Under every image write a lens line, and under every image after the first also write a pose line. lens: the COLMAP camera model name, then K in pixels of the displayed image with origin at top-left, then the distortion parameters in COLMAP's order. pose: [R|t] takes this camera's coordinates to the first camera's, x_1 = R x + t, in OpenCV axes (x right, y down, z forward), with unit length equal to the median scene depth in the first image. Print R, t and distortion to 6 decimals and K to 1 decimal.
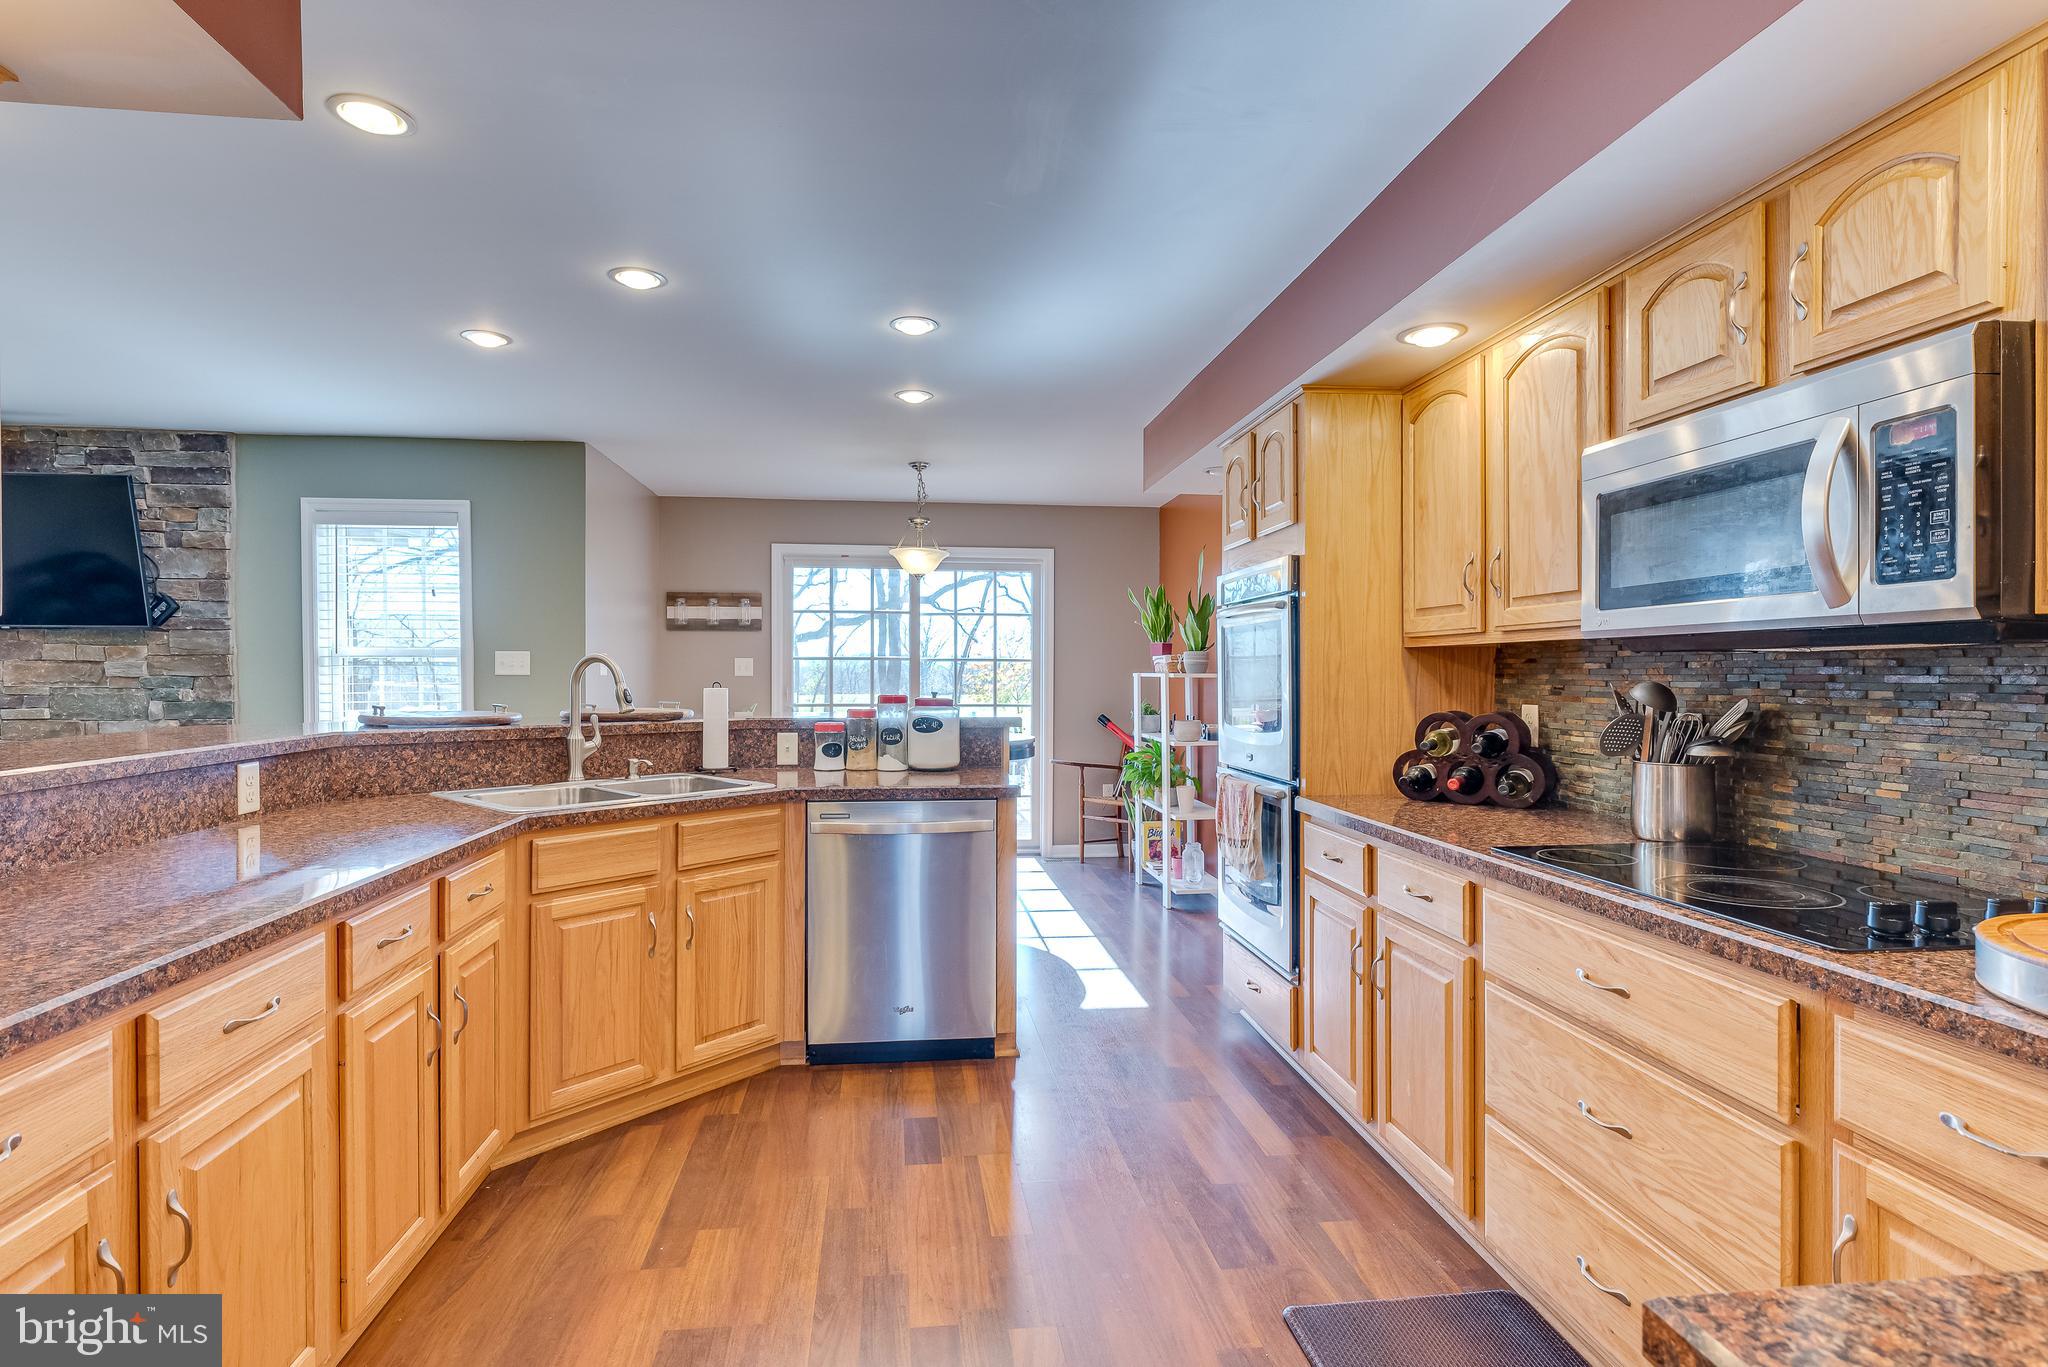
lens RADIAL K [[1015.6, 0, 993.7], [0, 1015.6, 684.4], [0, 0, 1]] dist [0.000109, 0.001586]
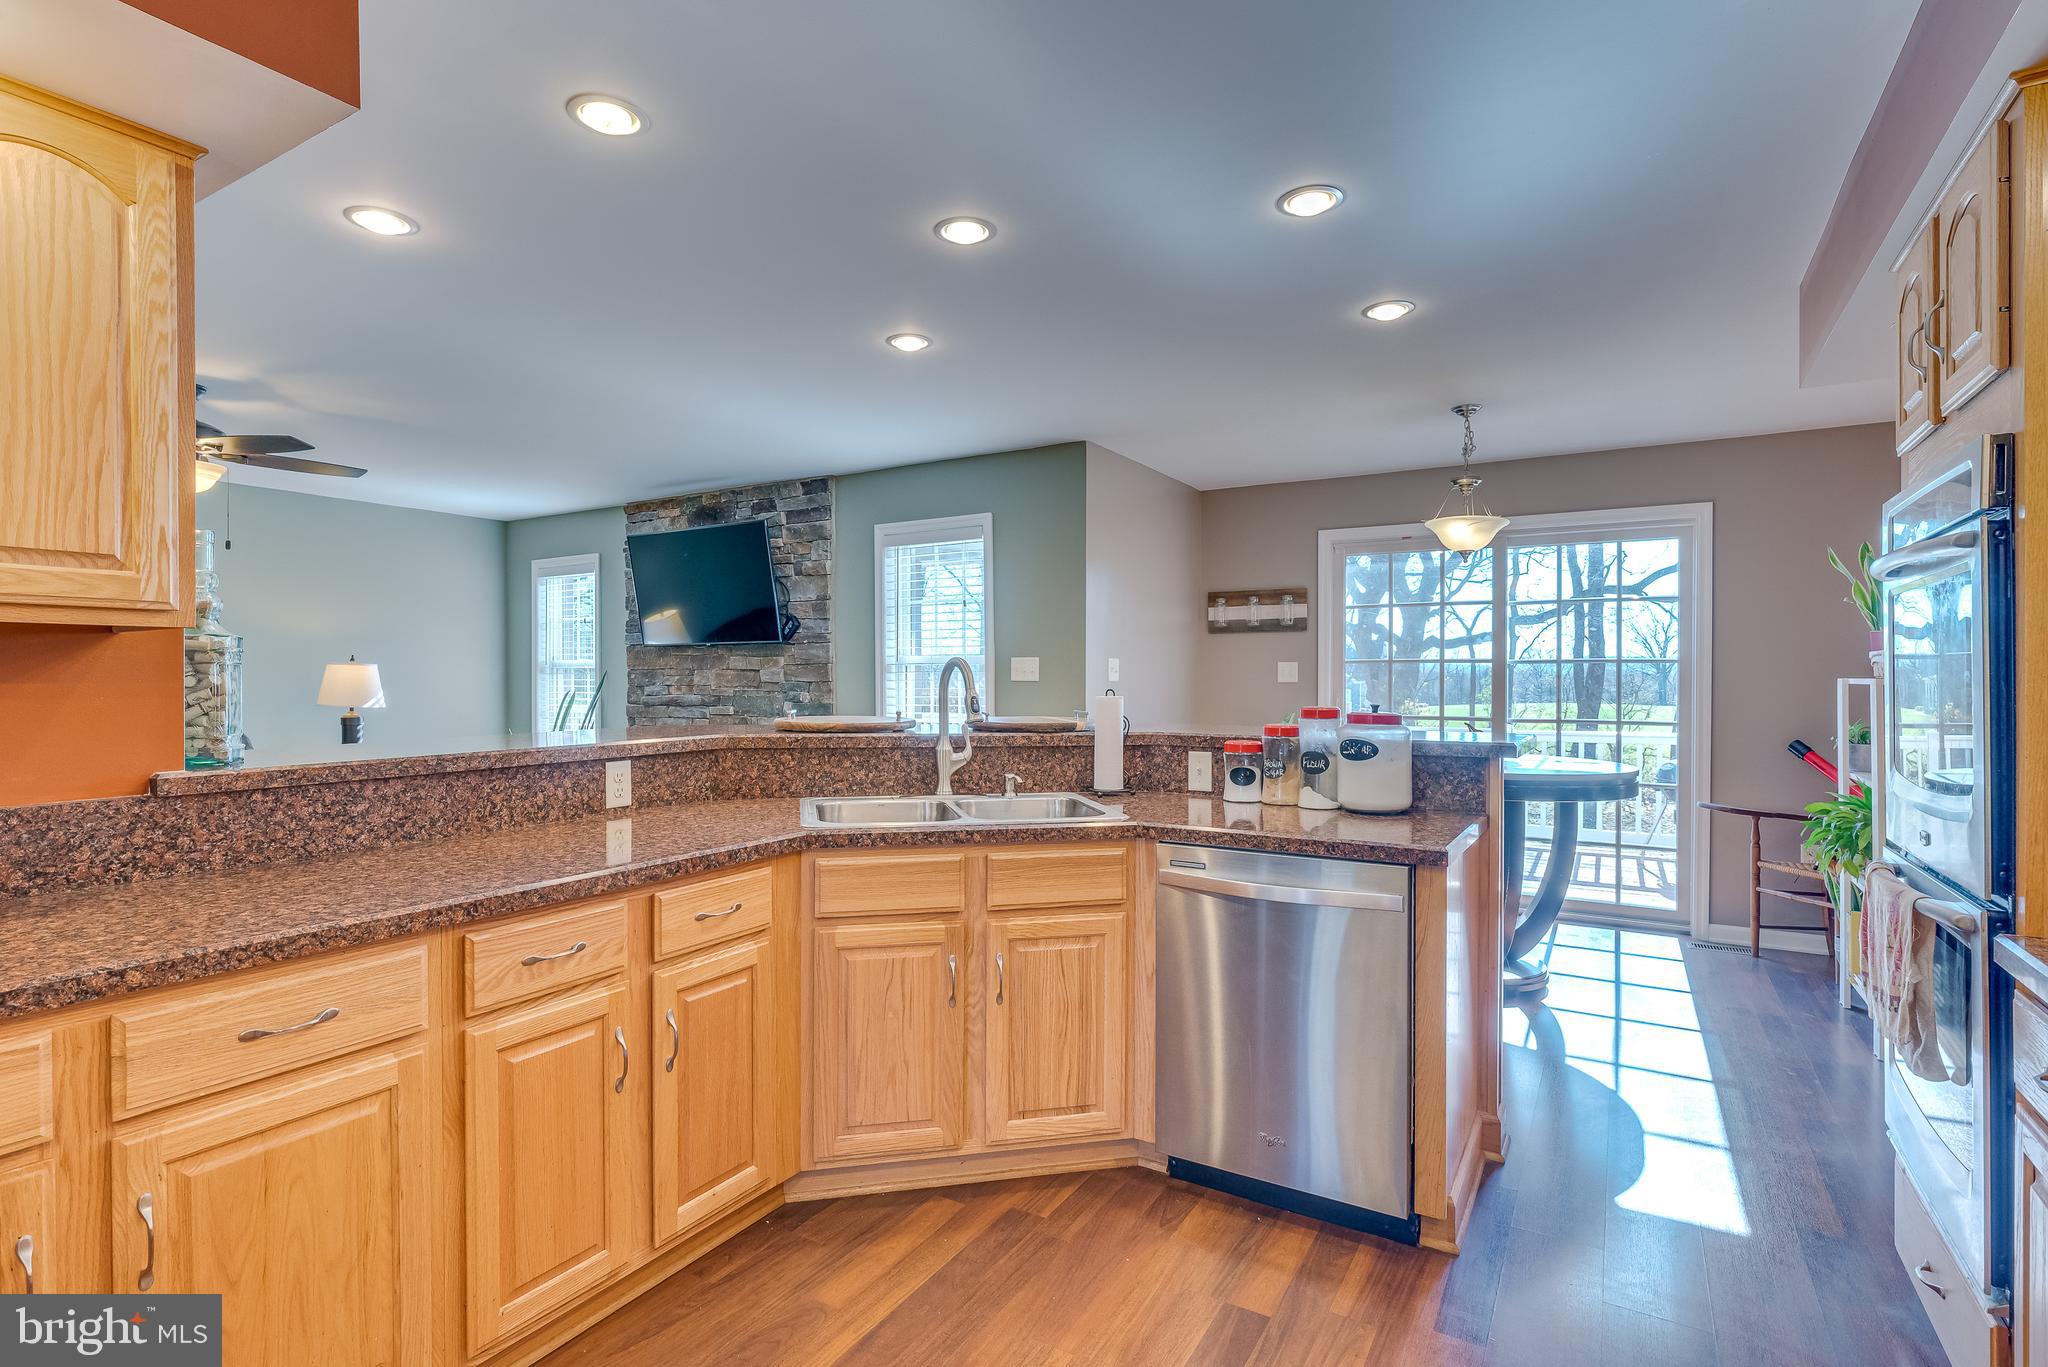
lens RADIAL K [[1015.6, 0, 993.7], [0, 1015.6, 684.4], [0, 0, 1]] dist [0.000109, 0.001586]
pose [[0.793630, 0.002812, -0.608395, 0.195404], [-0.006498, 0.999971, -0.003854, -0.002816], [0.608367, 0.007012, 0.793625, 0.299332]]
